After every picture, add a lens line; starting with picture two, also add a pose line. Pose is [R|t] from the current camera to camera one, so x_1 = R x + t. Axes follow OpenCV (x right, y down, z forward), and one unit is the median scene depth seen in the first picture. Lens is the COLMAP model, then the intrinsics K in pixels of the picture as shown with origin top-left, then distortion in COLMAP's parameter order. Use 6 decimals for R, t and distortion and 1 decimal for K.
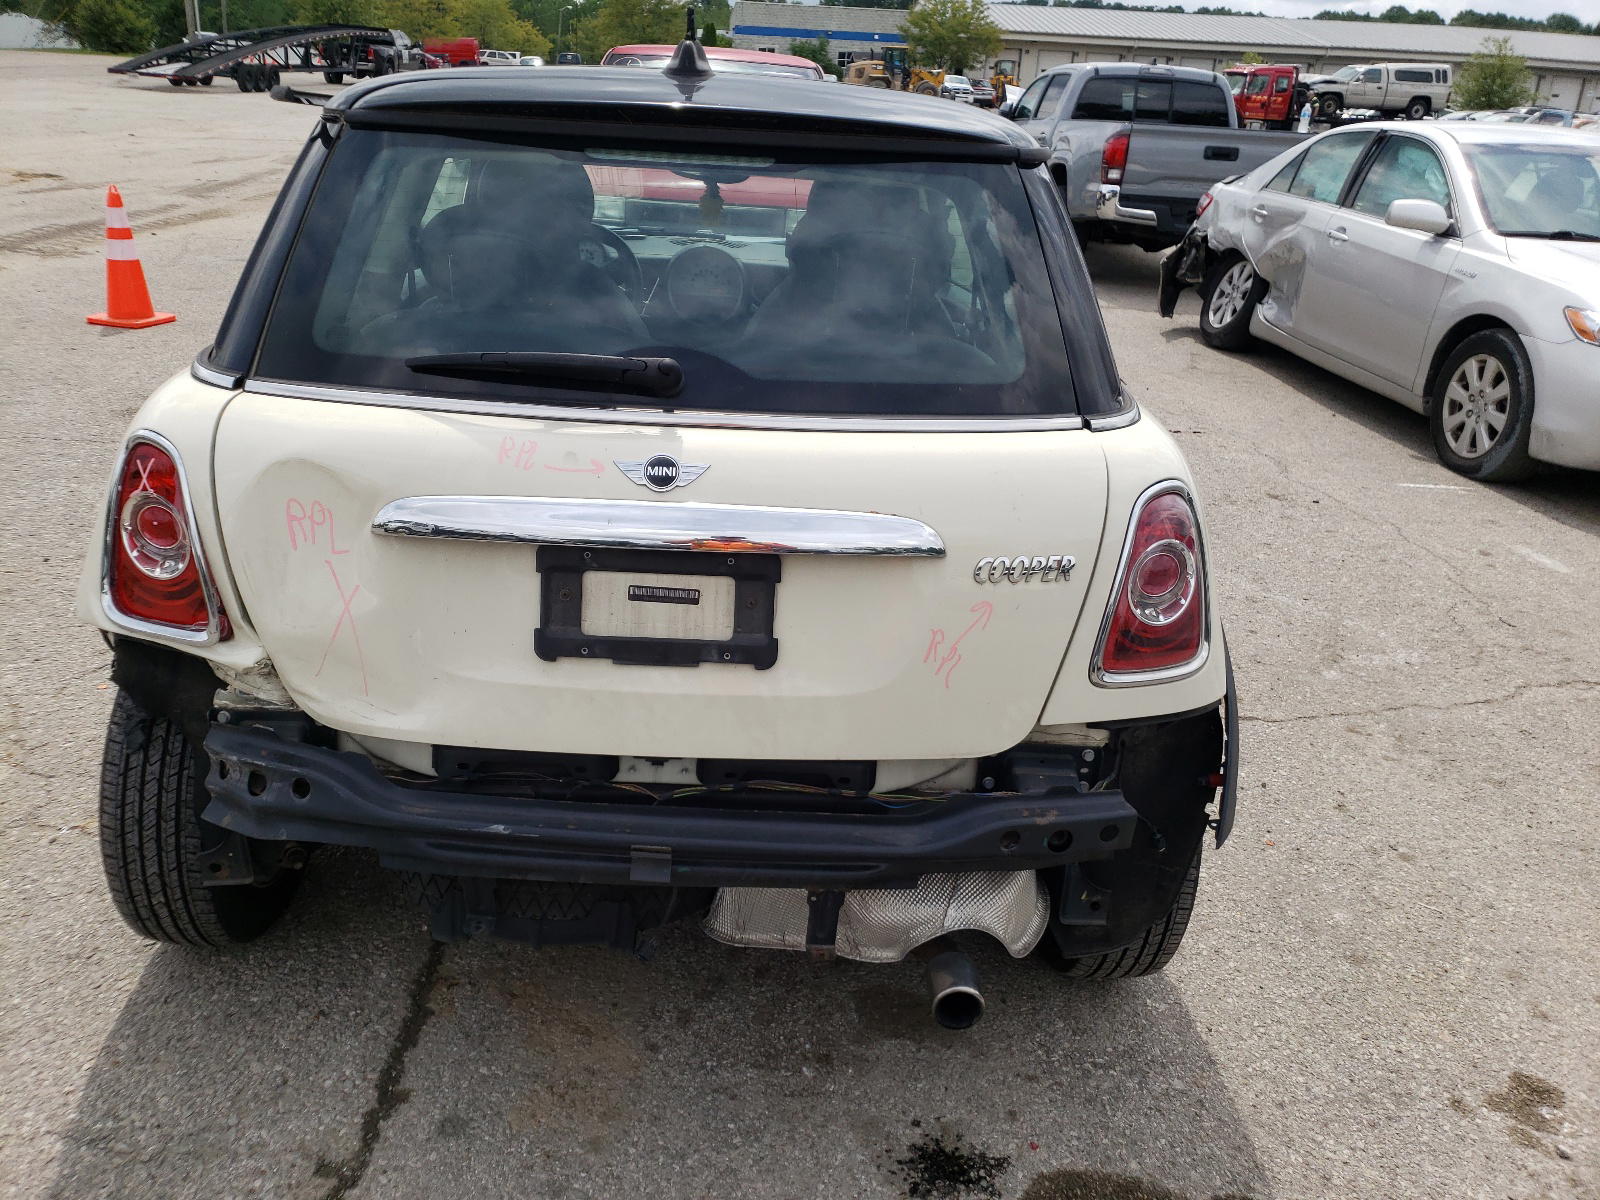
lens RADIAL K [[1239.3, 0, 800.0], [0, 1239.3, 600.0], [0, 0, 1]] dist [0.029351, -0.001210]
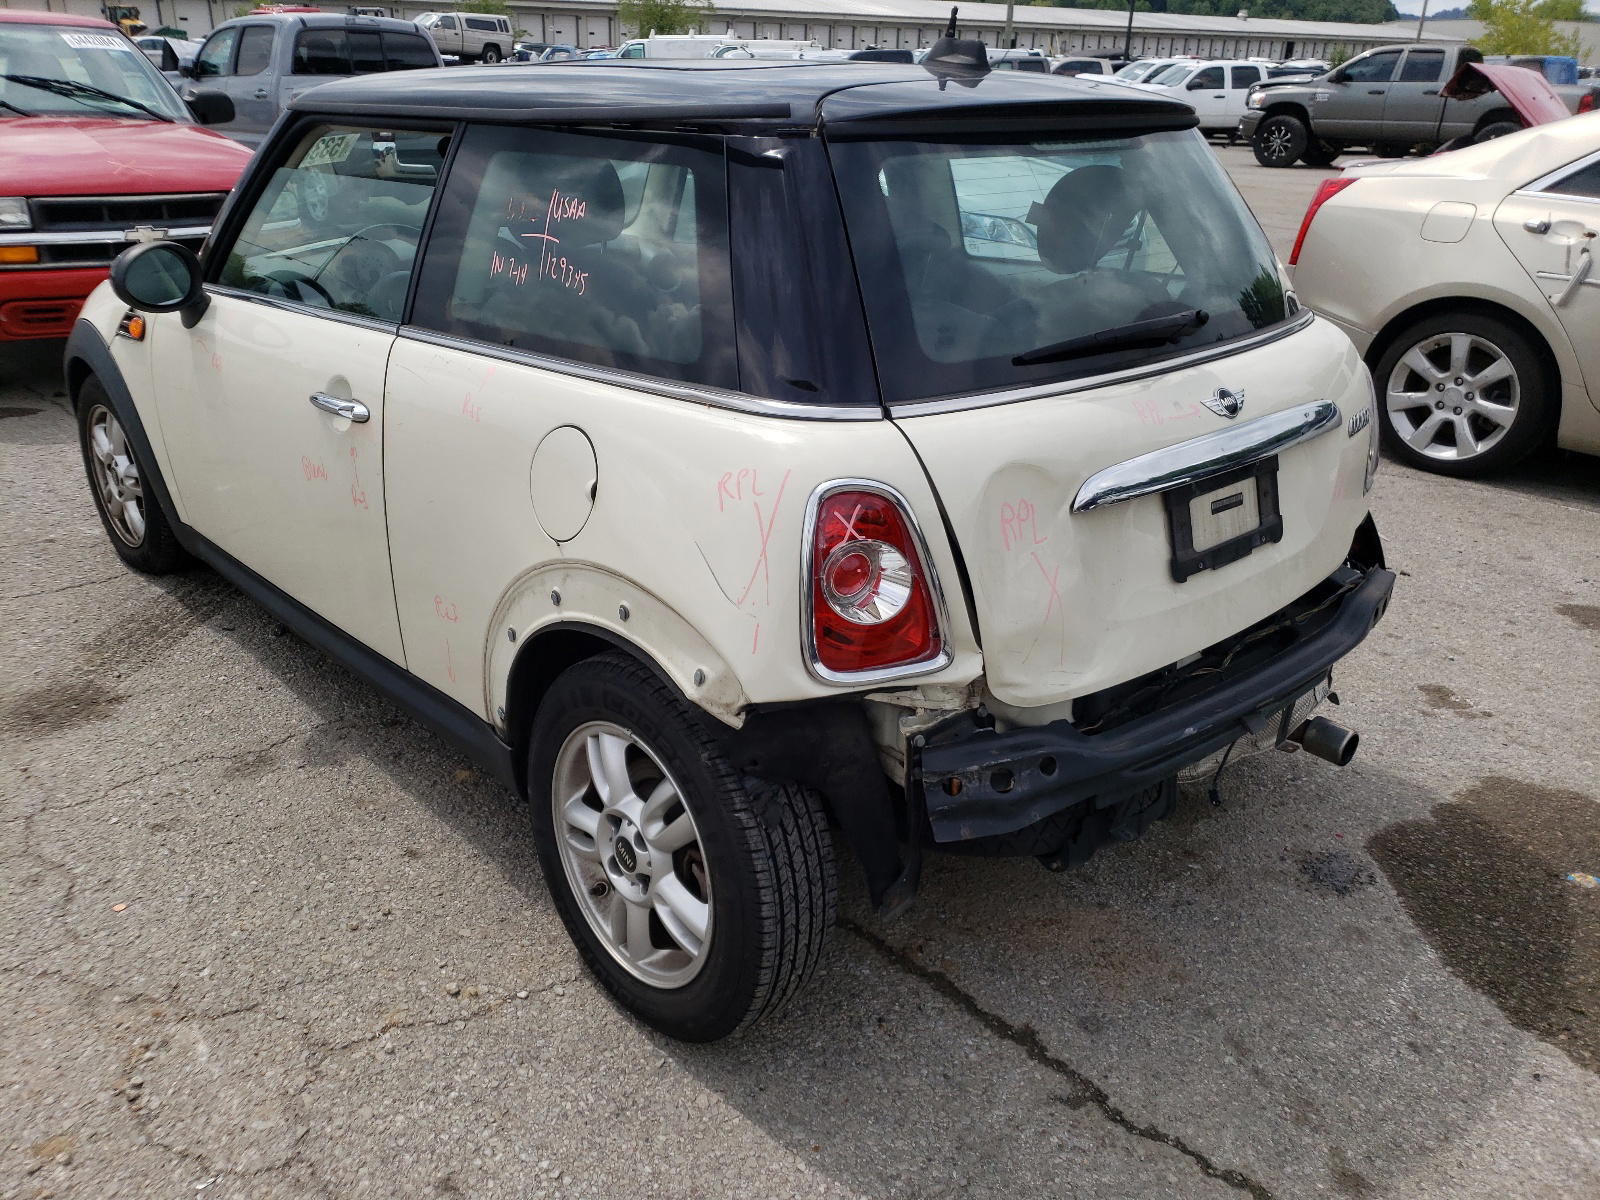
lens RADIAL K [[1195.3, 0, 800.0], [0, 1195.3, 600.0], [0, 0, 1]] dist [0.065607, -0.045666]
pose [[0.759724, -0.291530, 0.581231, -1.021676], [0.263047, 0.955249, 0.135299, -0.164735], [-0.594664, 0.050101, 0.802411, 0.266672]]
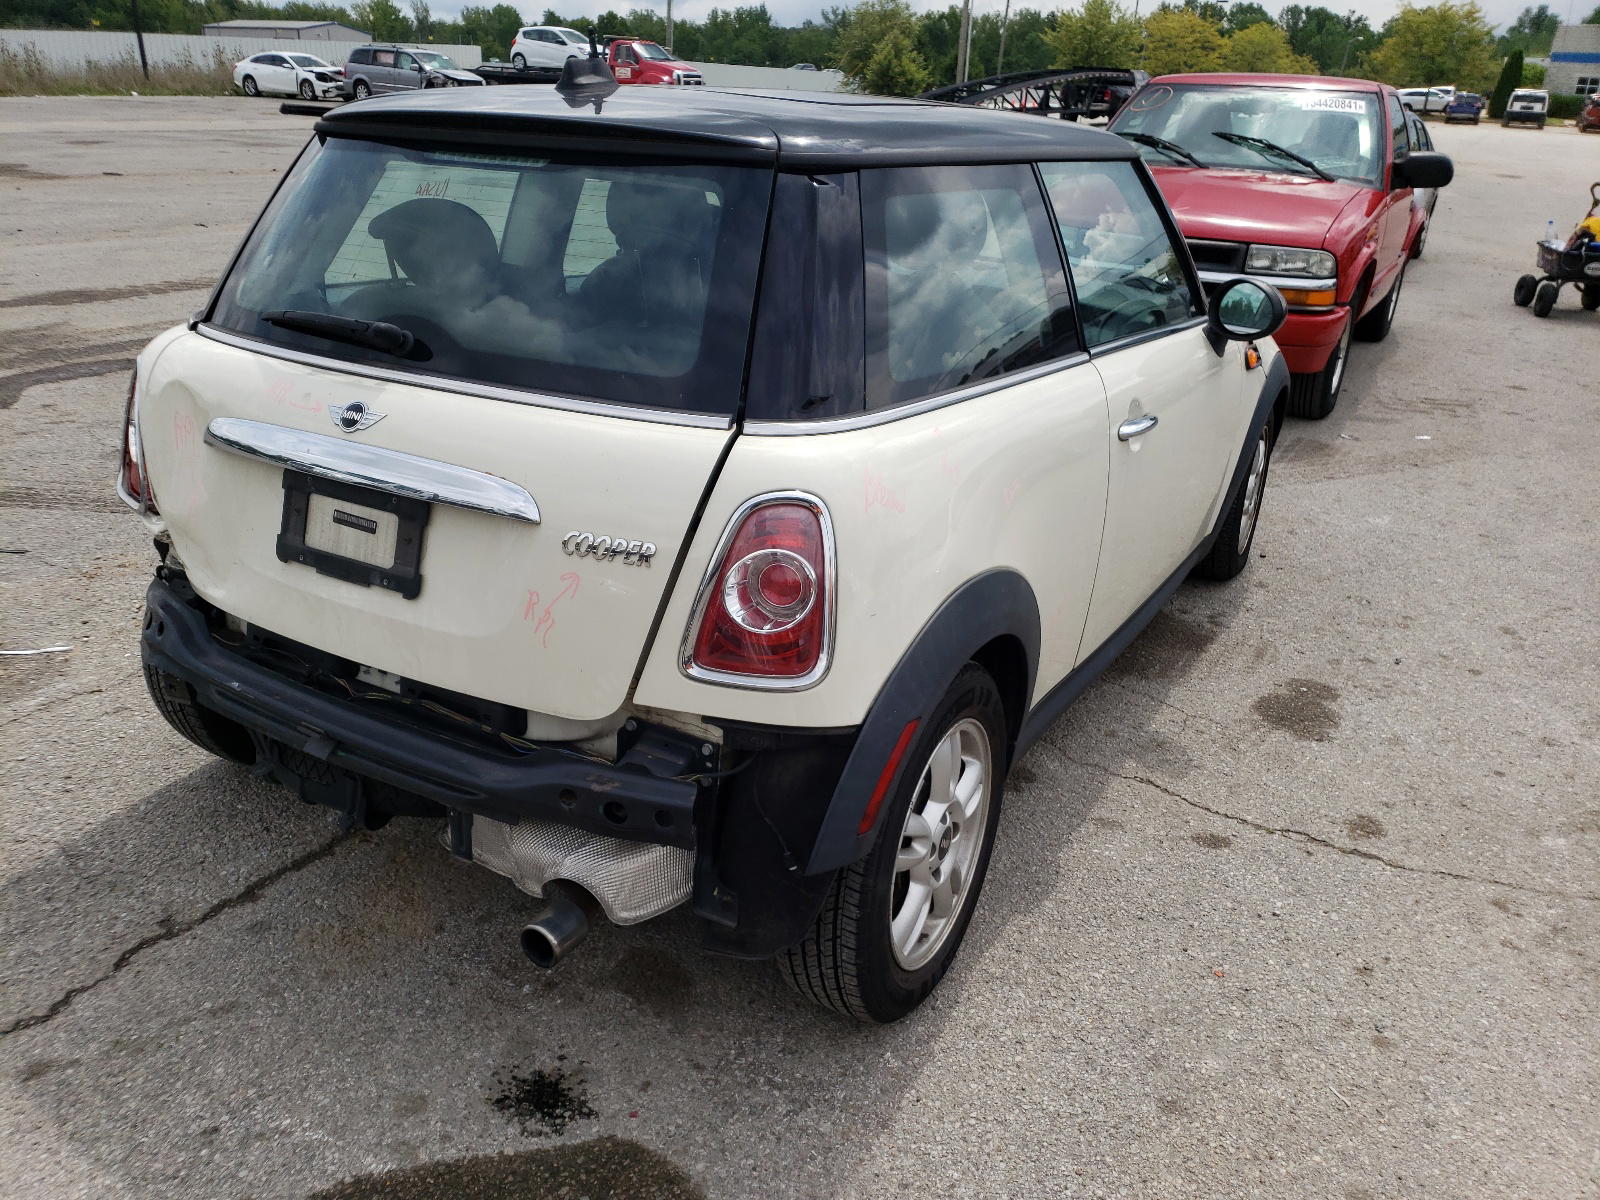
lens RADIAL K [[1237.9, 0, 800.1], [0, 1237.9, 648.8], [0, 0, 1]] dist [0.034161, -0.009118]
pose [[0.857468, 0.189341, -0.478433, 0.757206], [-0.188006, 0.980832, 0.051214, -0.023488], [0.478959, 0.046034, 0.876629, 0.143853]]
